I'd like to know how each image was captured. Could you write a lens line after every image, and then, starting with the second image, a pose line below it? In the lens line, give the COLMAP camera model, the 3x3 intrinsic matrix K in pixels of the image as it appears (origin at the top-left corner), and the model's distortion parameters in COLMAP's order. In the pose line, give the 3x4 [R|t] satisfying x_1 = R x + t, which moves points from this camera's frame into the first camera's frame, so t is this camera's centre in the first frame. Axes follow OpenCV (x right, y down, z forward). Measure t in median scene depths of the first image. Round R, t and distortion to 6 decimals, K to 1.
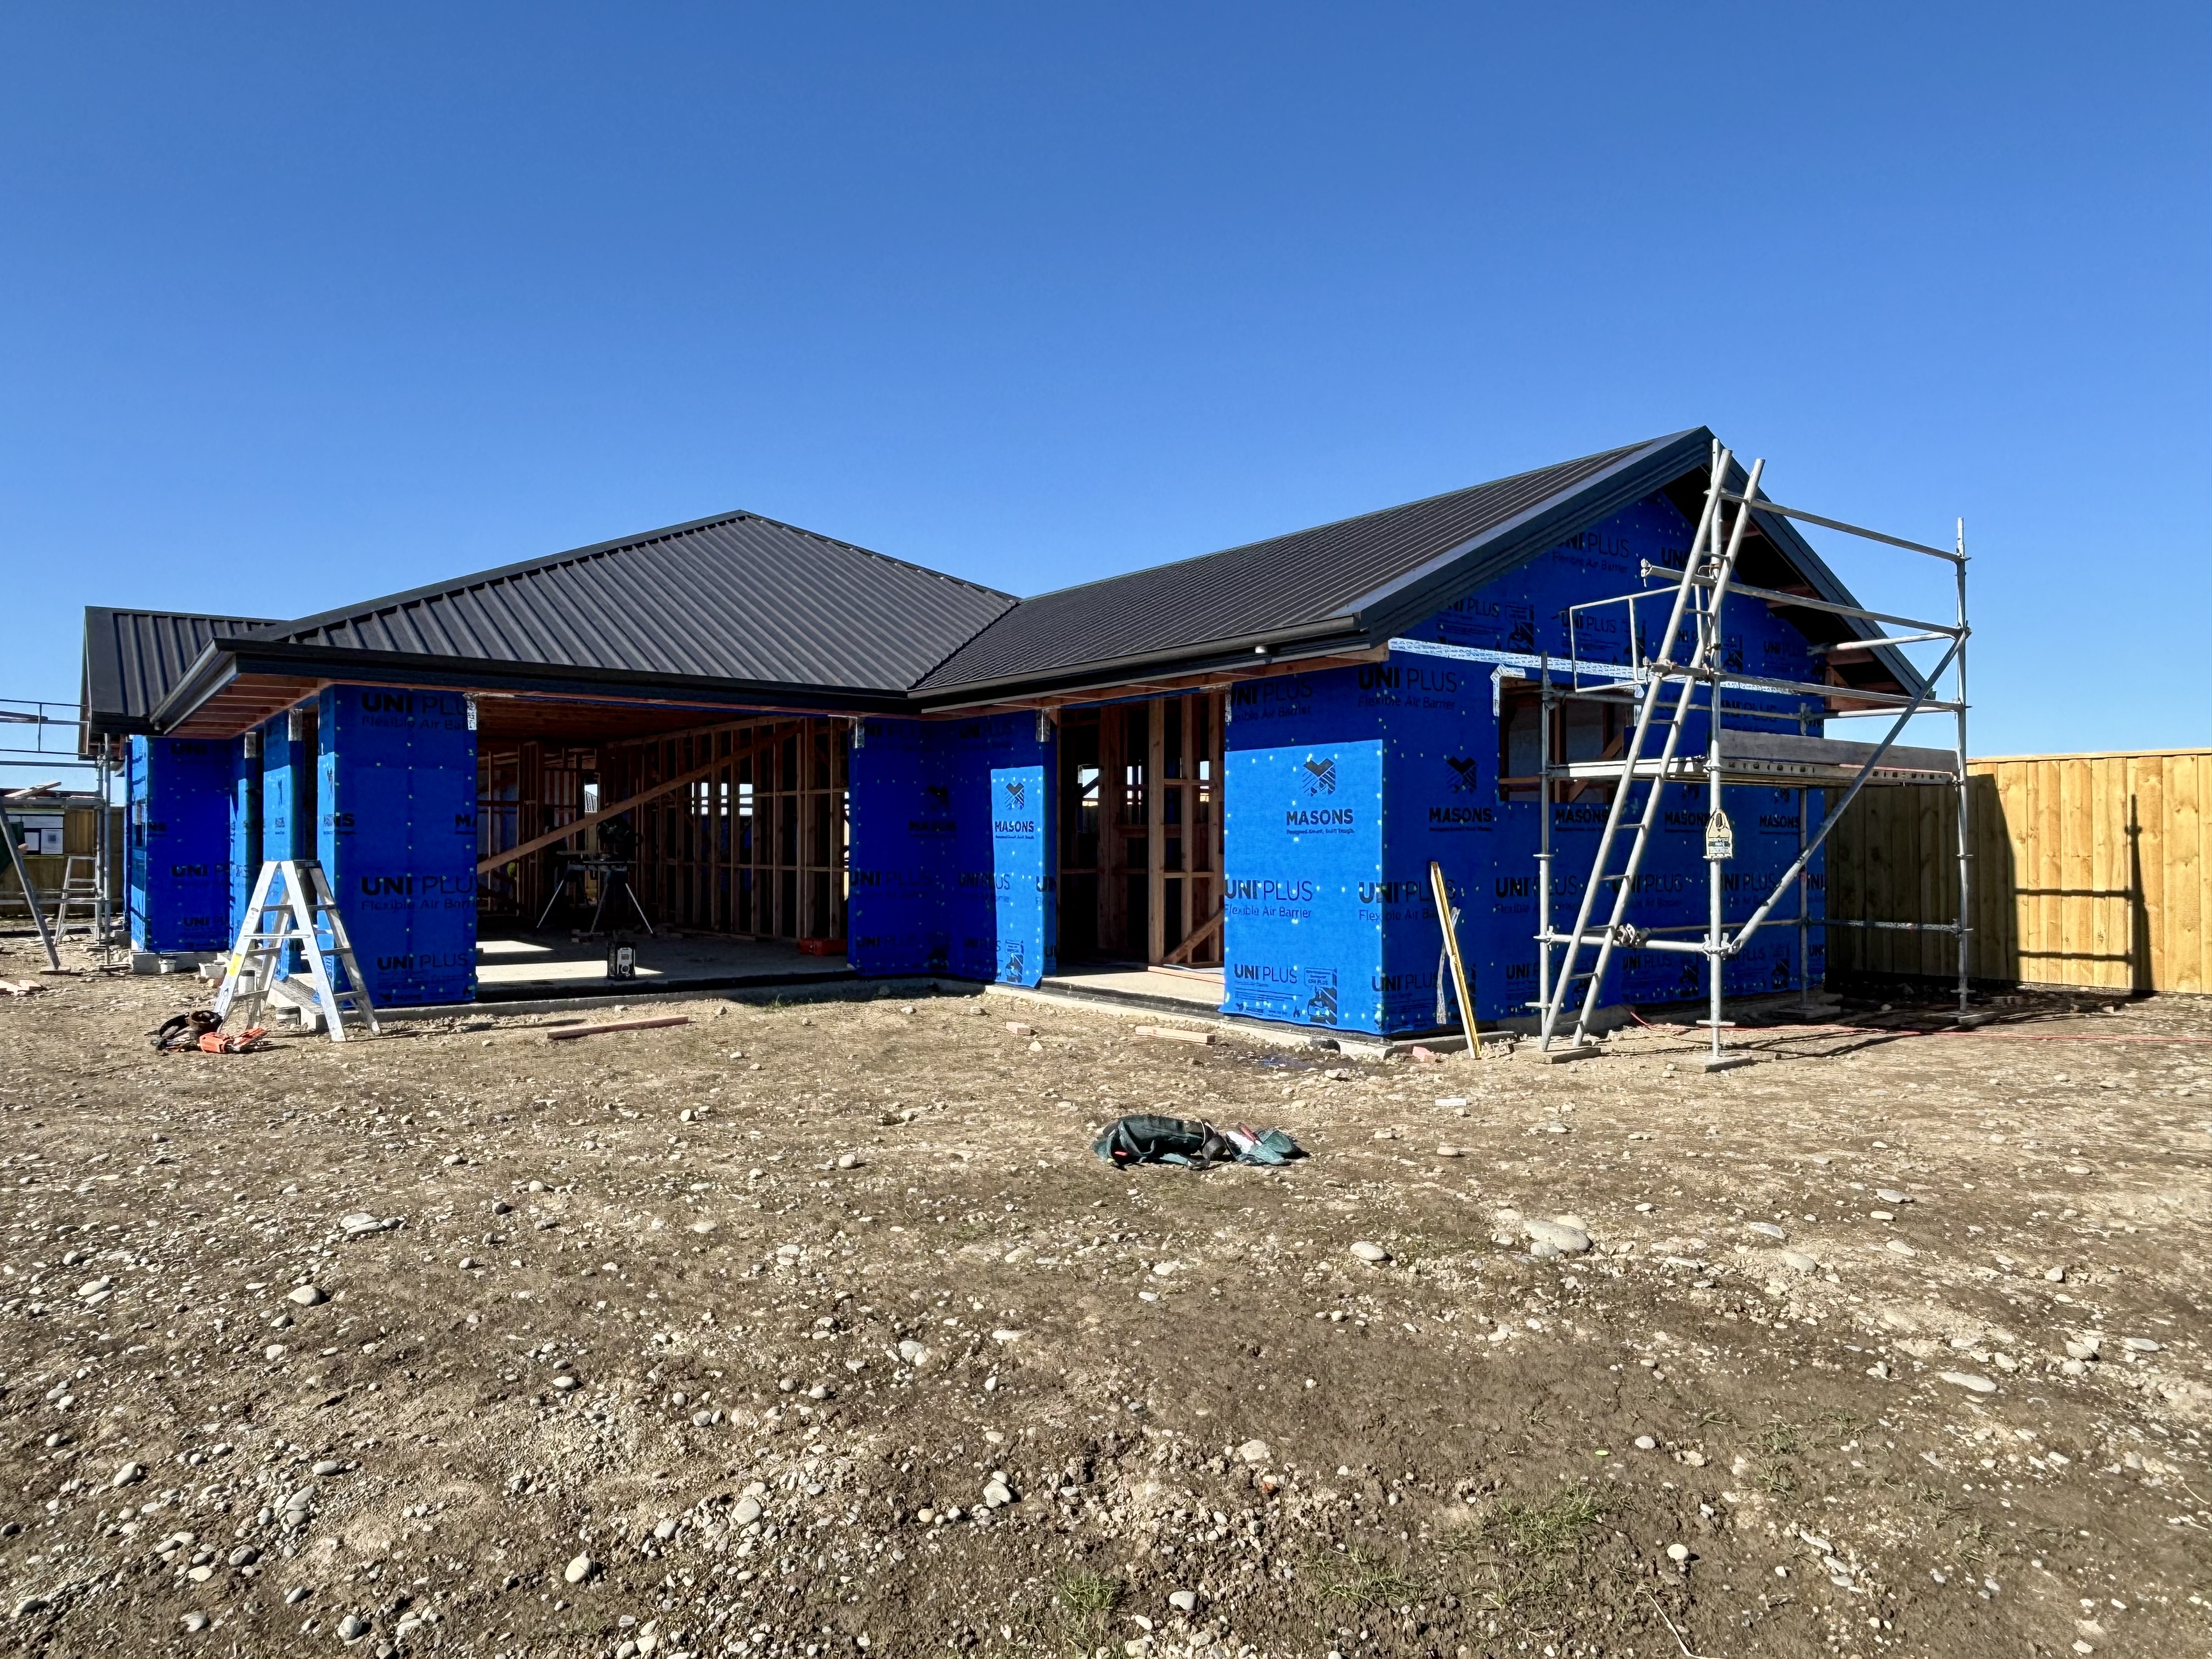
lens RADIAL K [[1436.8, 0, 1106.0], [0, 1436.8, 829.5], [0, 0, 1]] dist [-0.001867, -0.001000]
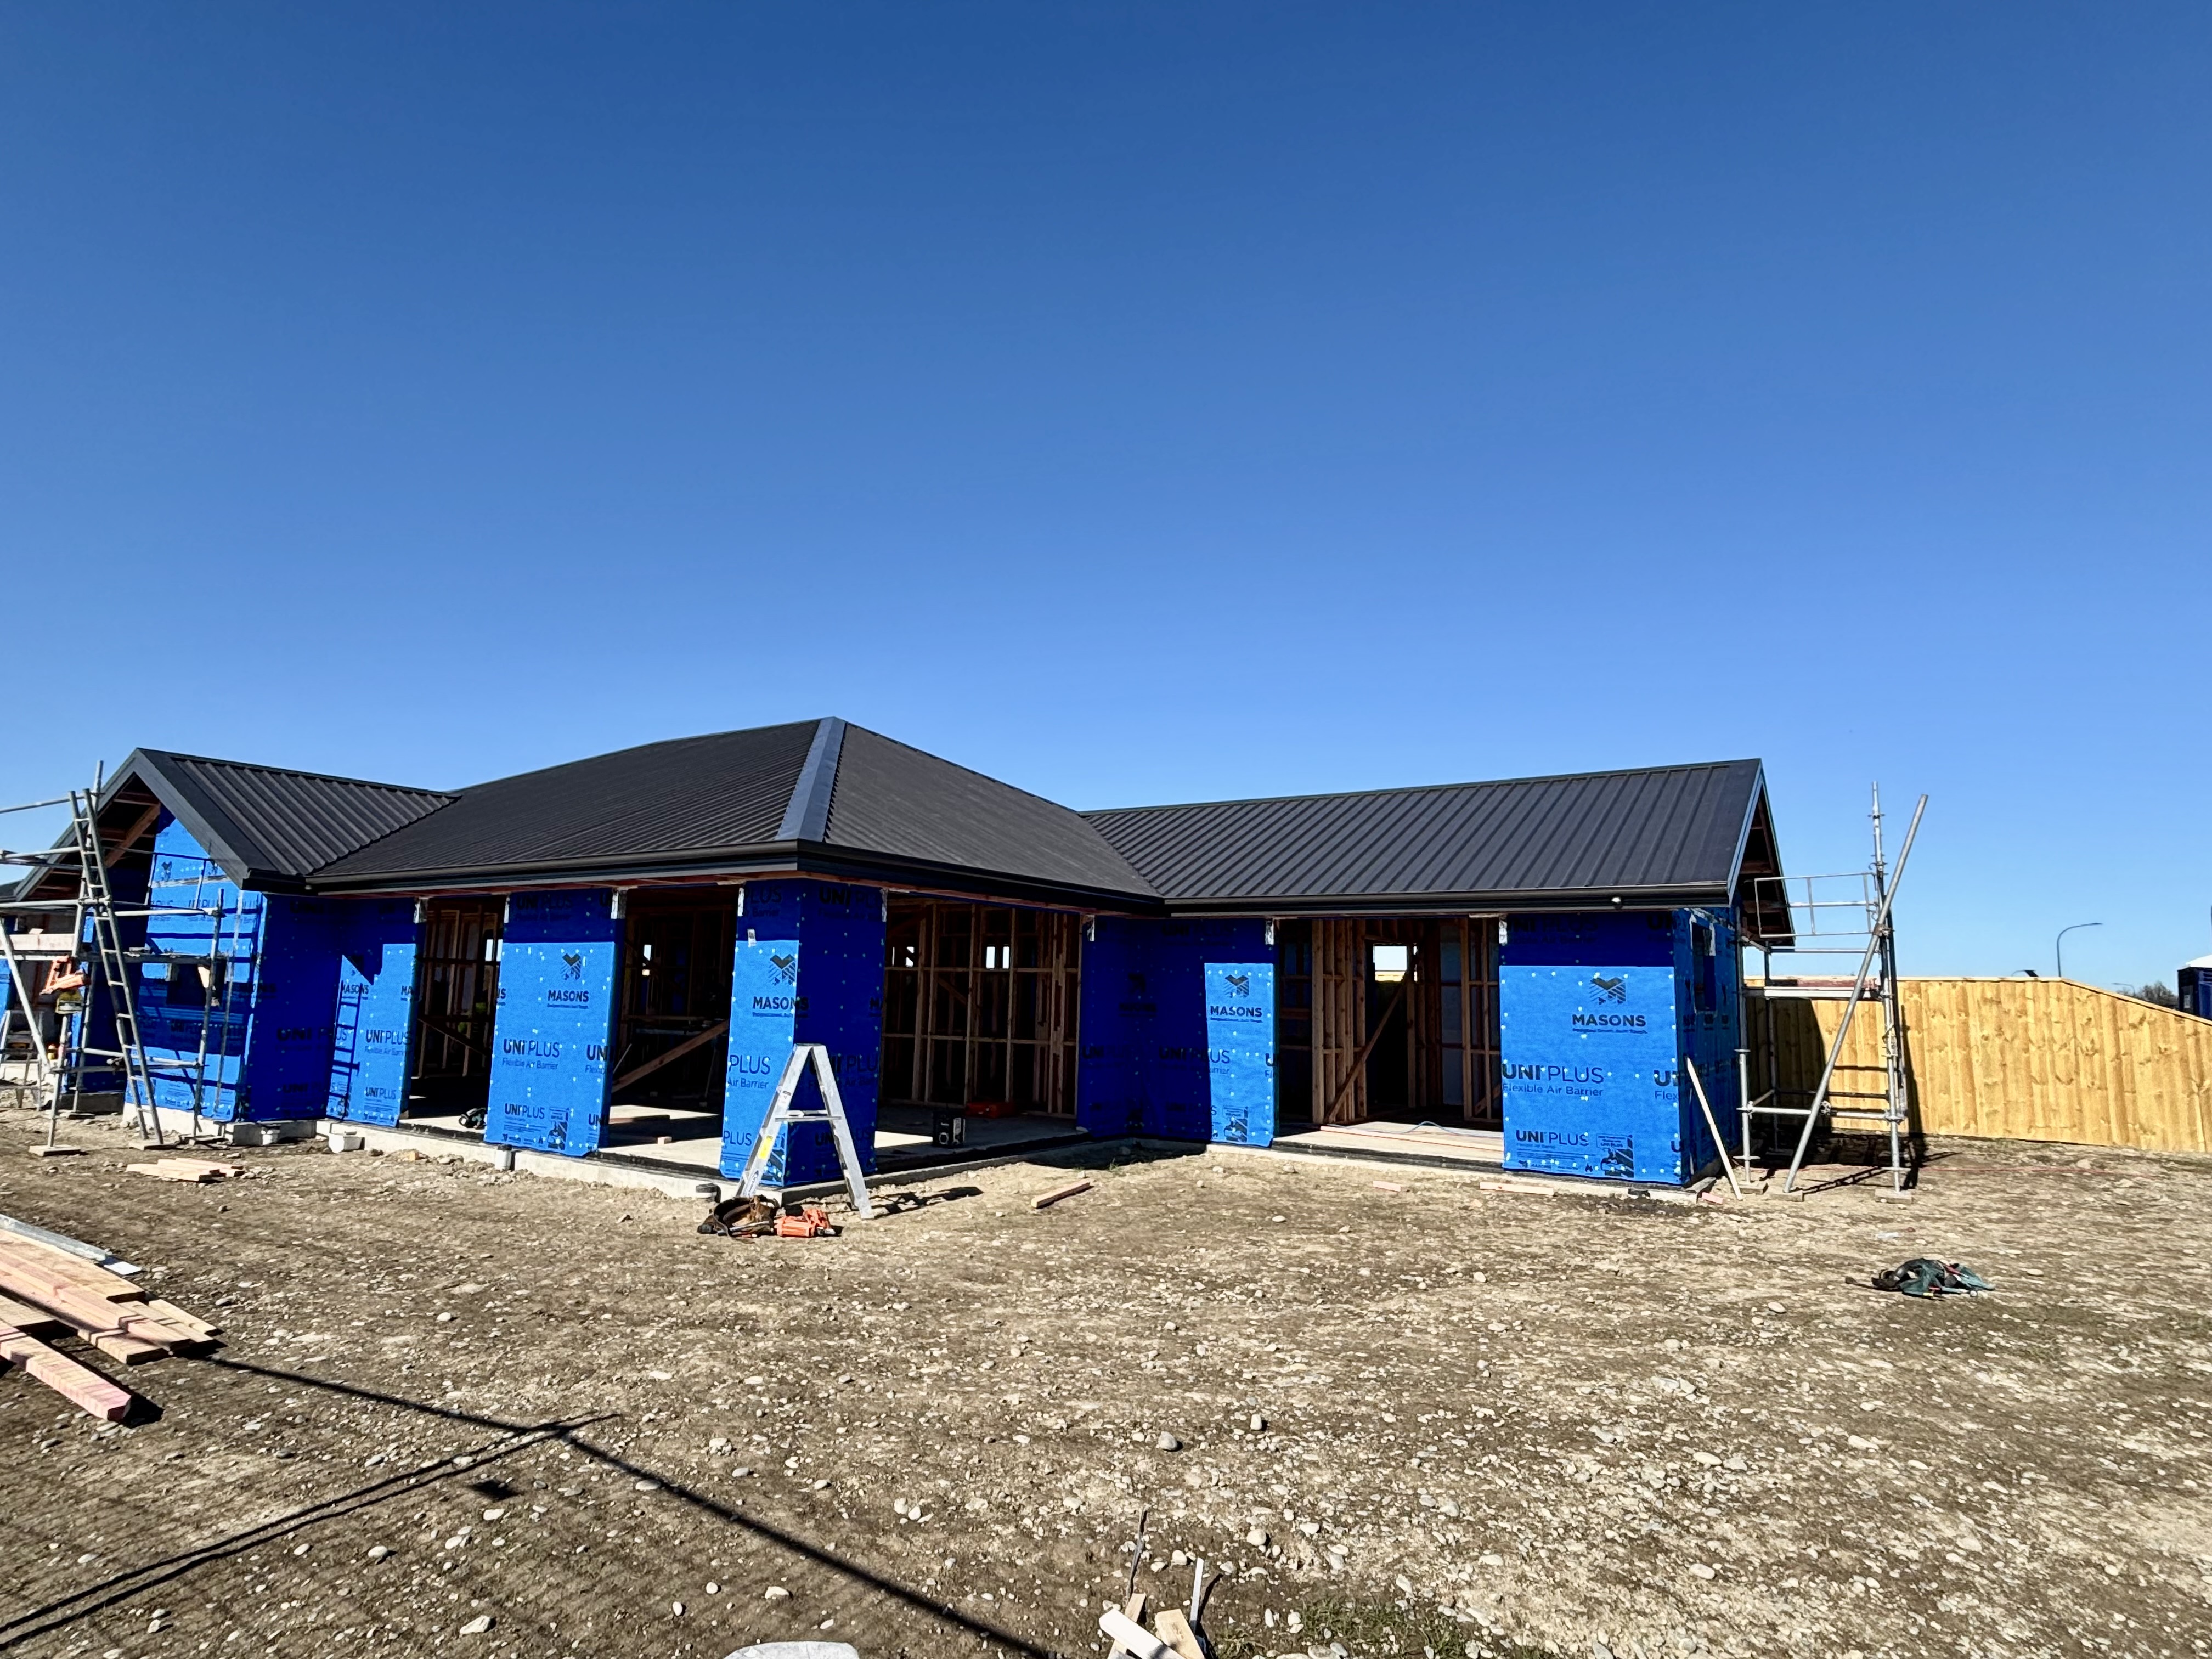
lens RADIAL K [[1201.0, 0, 1106.0], [0, 1201.0, 829.5], [0, 0, 1]] dist [-0.003338, -0.000743]
pose [[0.931709, 0.071241, 0.356149, -0.556553], [-0.027788, 0.991682, -0.125673, -0.024854], [-0.362140, 0.107194, 0.925939, 0.079768]]
